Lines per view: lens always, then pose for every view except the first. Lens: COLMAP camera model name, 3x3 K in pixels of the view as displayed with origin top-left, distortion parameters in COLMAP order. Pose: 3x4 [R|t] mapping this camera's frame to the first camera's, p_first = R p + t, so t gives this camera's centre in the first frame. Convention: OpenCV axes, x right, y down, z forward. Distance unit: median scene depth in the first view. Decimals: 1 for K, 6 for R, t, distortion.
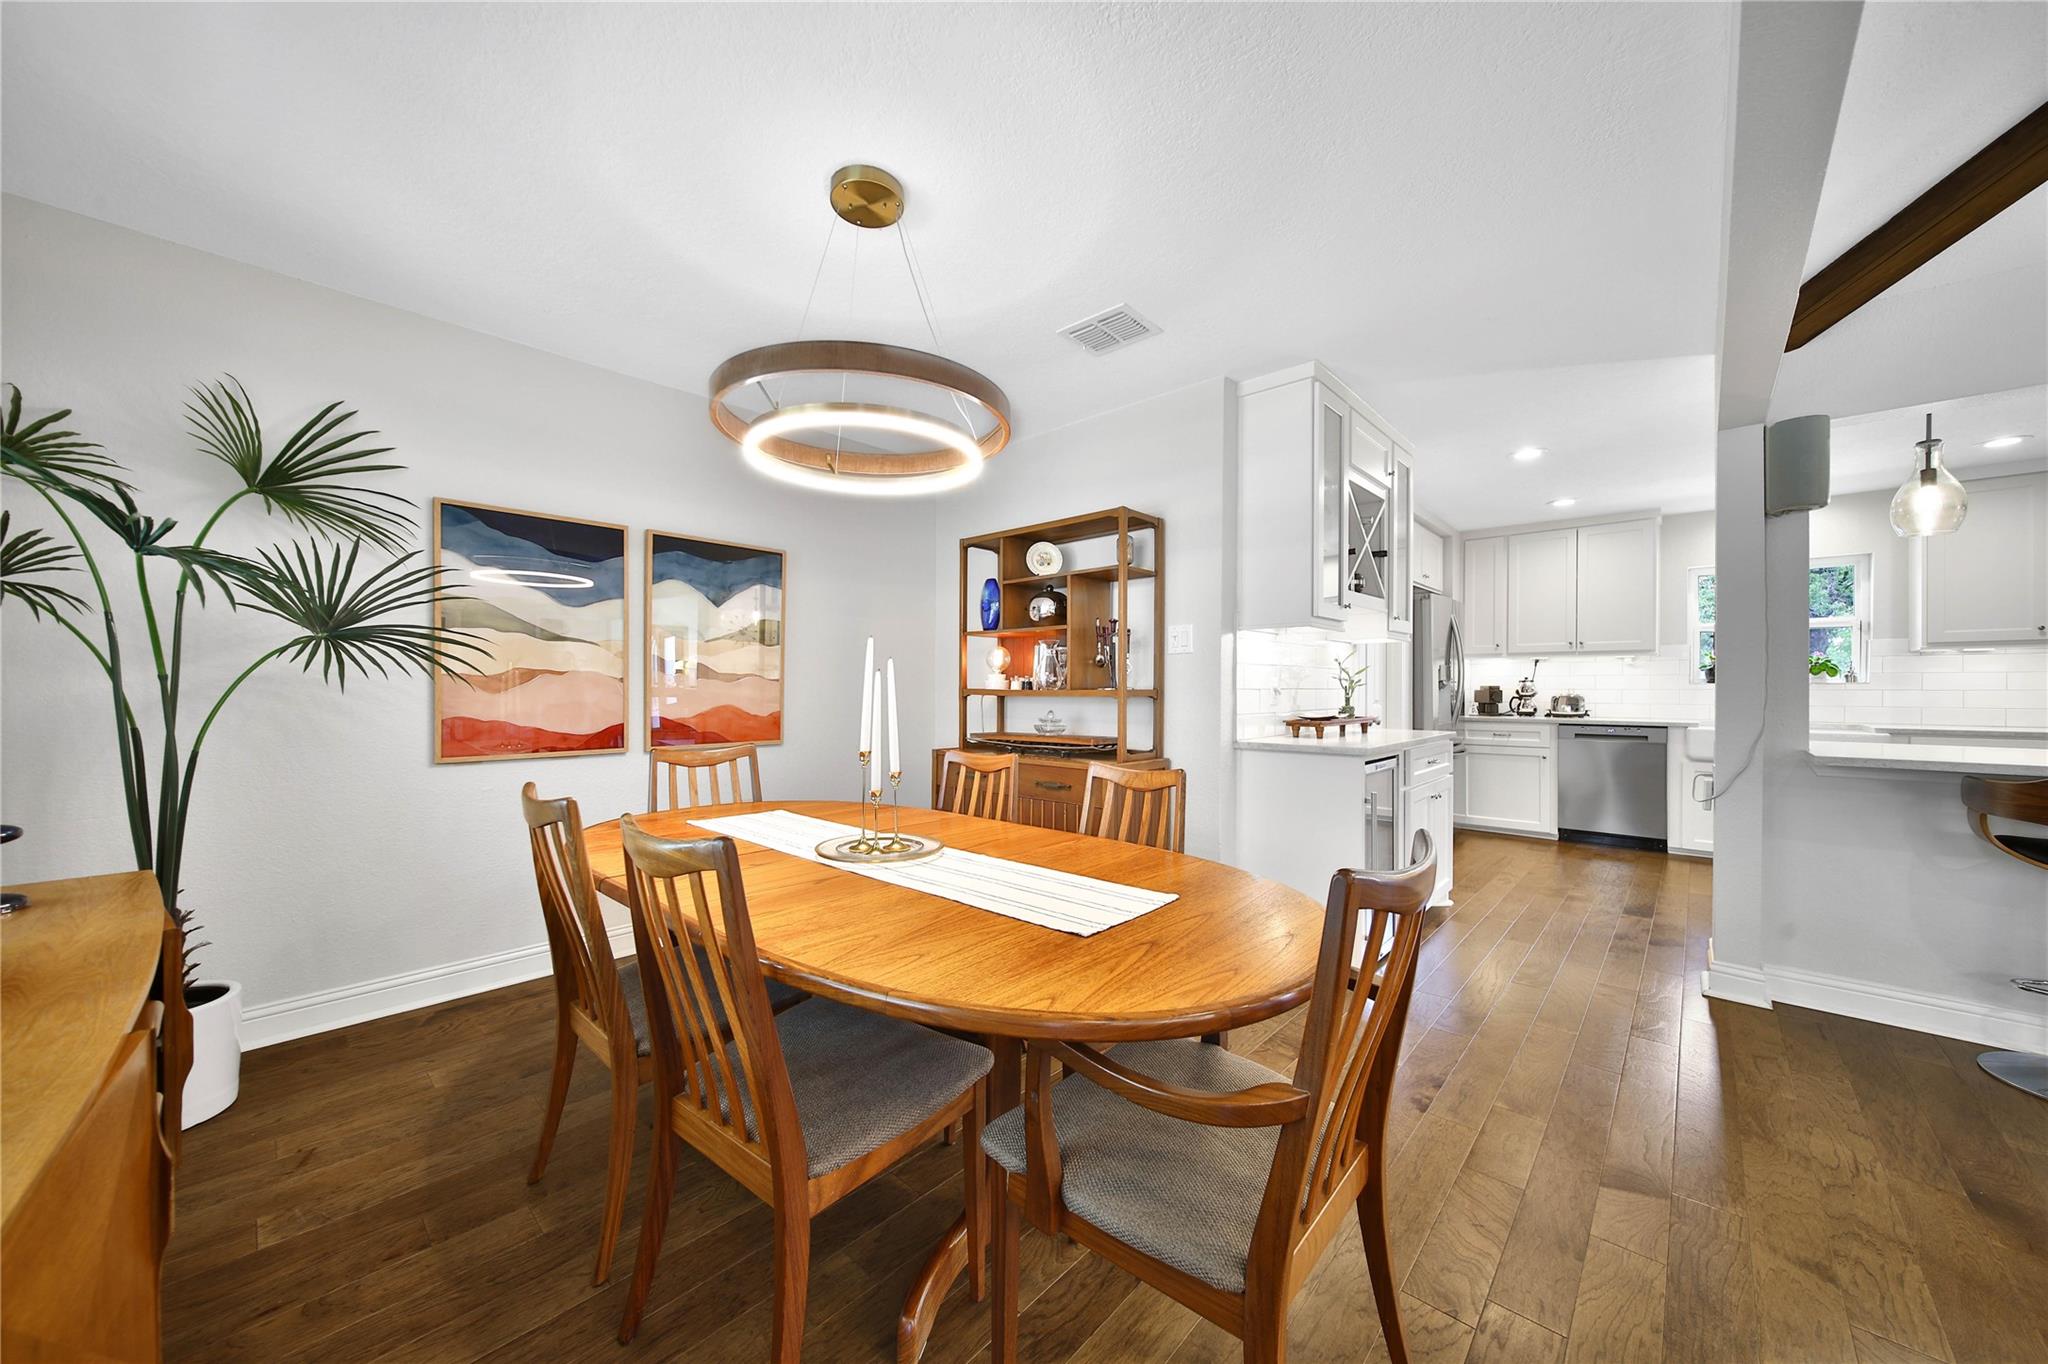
lens RADIAL K [[722.5, 0, 1016.1], [0, 722.5, 688.6], [0, 0, 1]] dist [-0.002032, -0.001006]
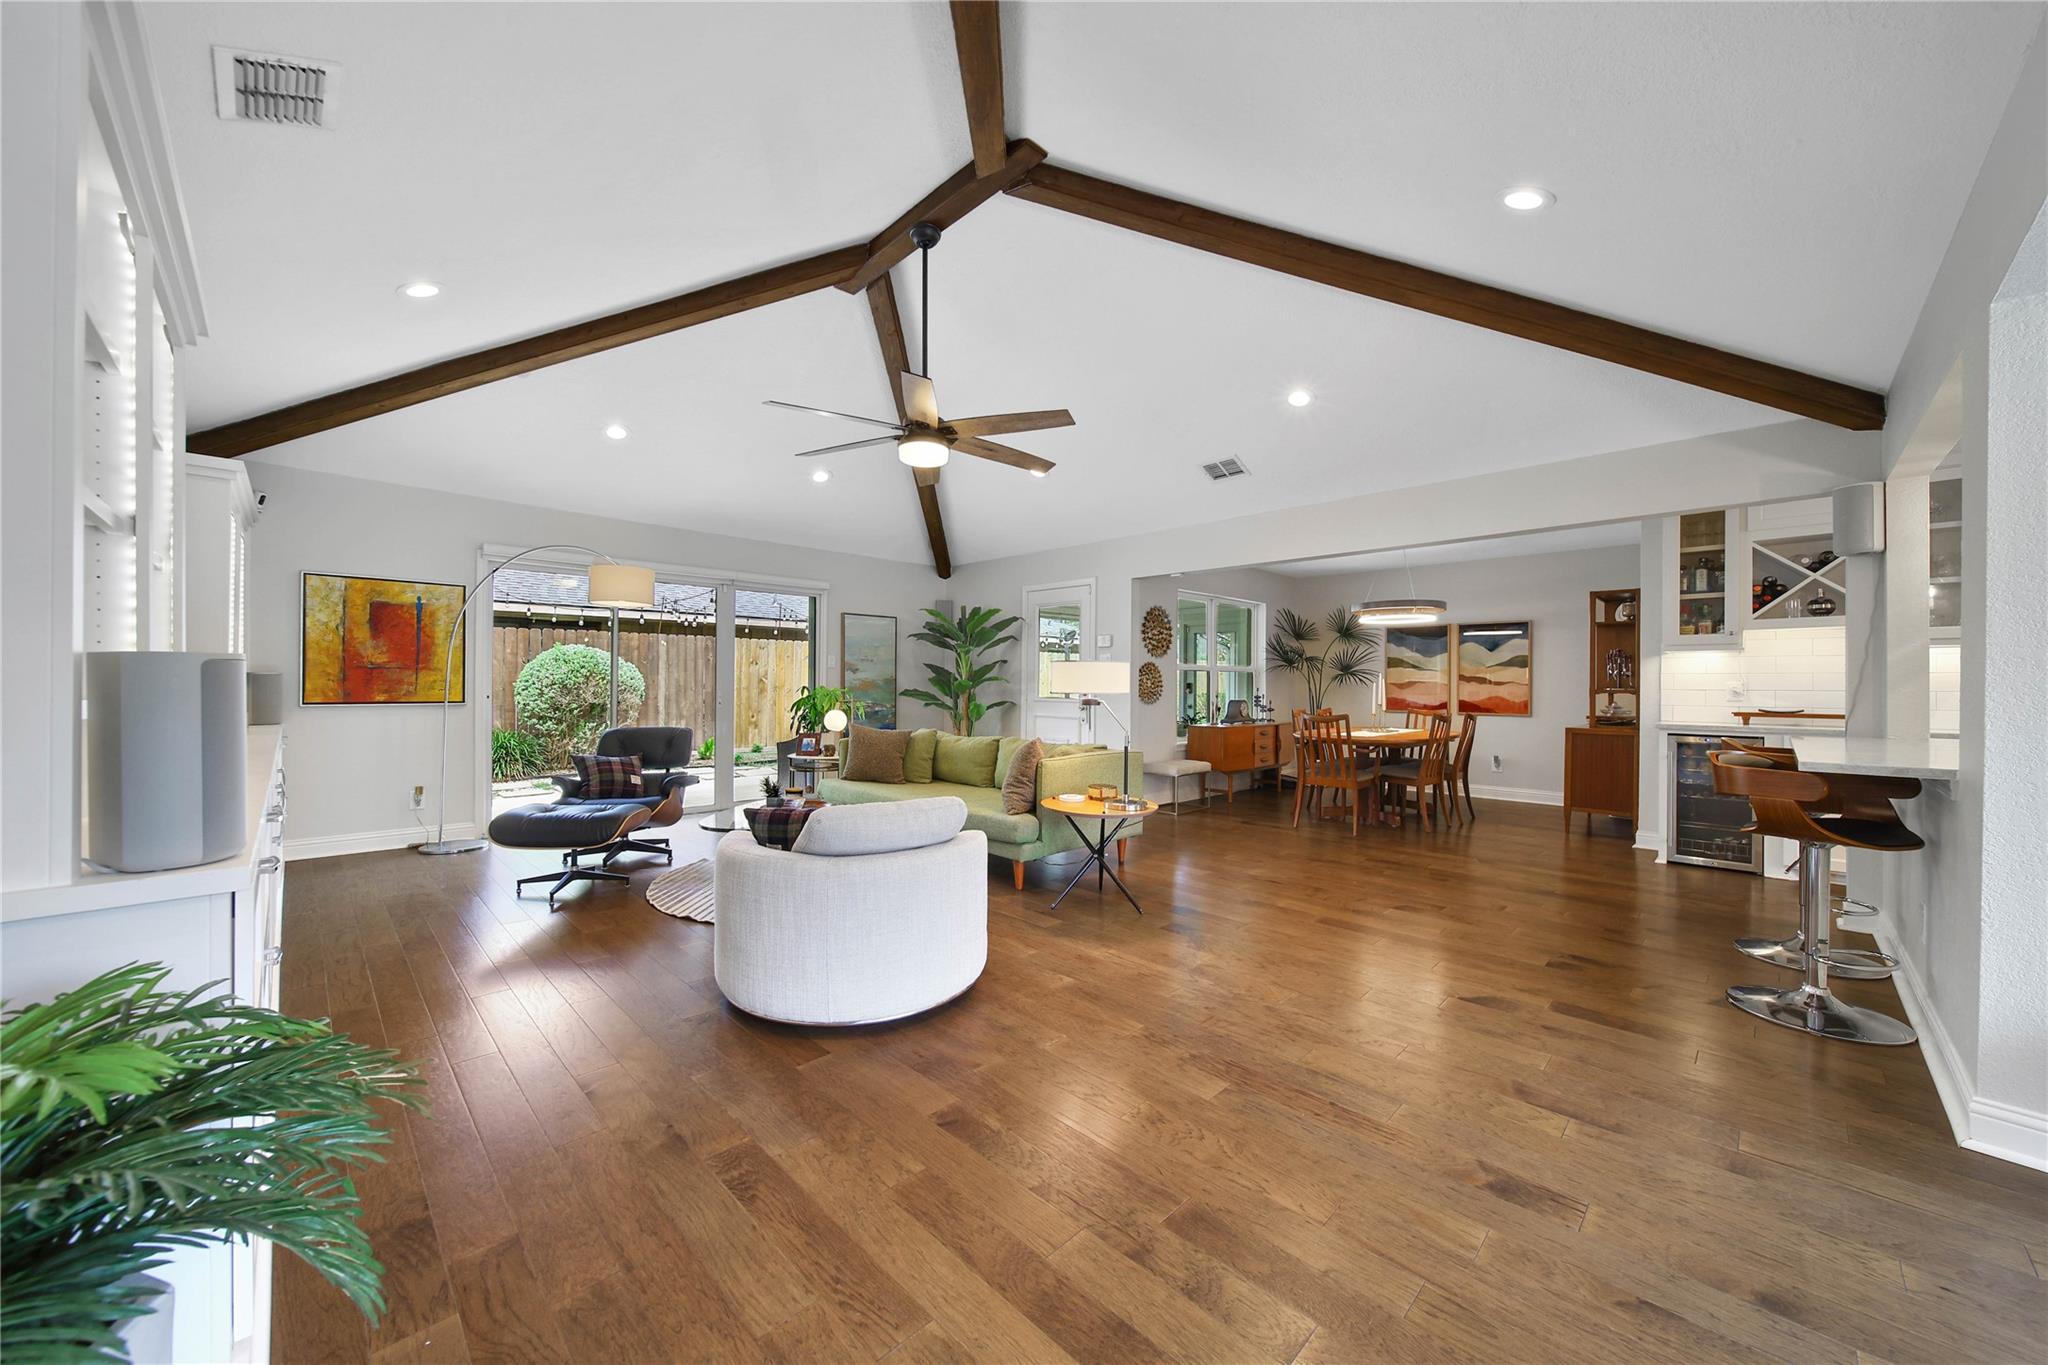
lens RADIAL K [[722.5, 0, 1016.8], [0, 722.5, 683.6], [0, 0, 1]] dist [-0.002032, -0.001006]
pose [[-0.035760, -0.002743, -0.999357, 1.397212], [-0.008166, 0.999964, -0.002453, 0.000761], [0.999327, 0.008073, -0.035781, -0.279228]]
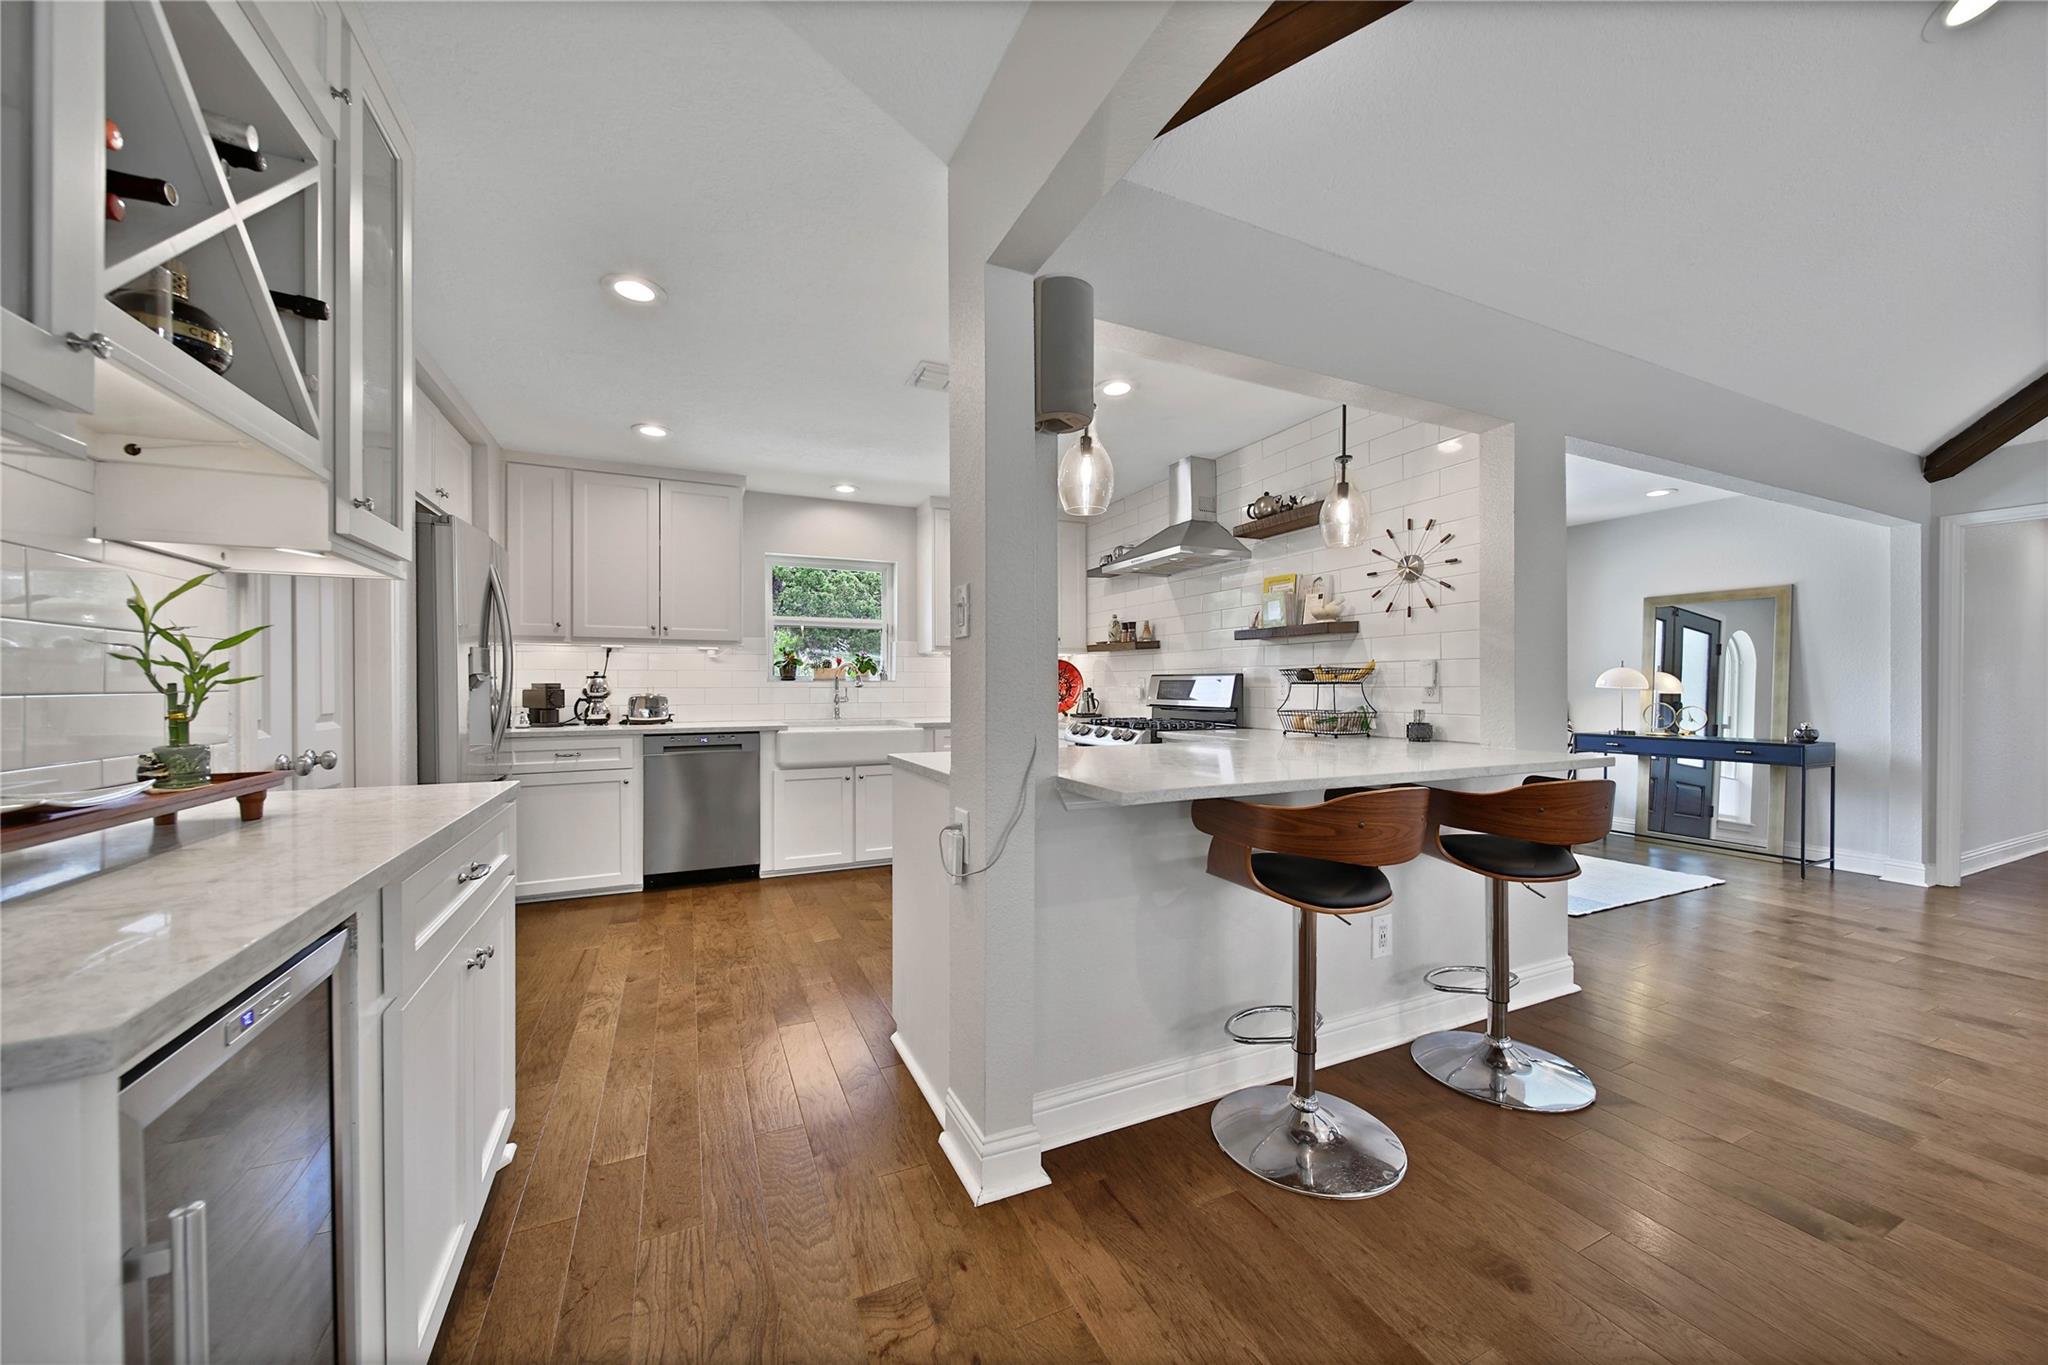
lens RADIAL K [[722.5, 0, 1026.9], [0, 722.5, 687.8], [0, 0, 1]] dist [-0.002032, -0.001006]
pose [[0.361741, -0.004643, 0.932267, 0.250677], [0.001637, 0.999989, 0.004345, -0.002140], [-0.932277, -0.000046, 0.361745, 0.448485]]
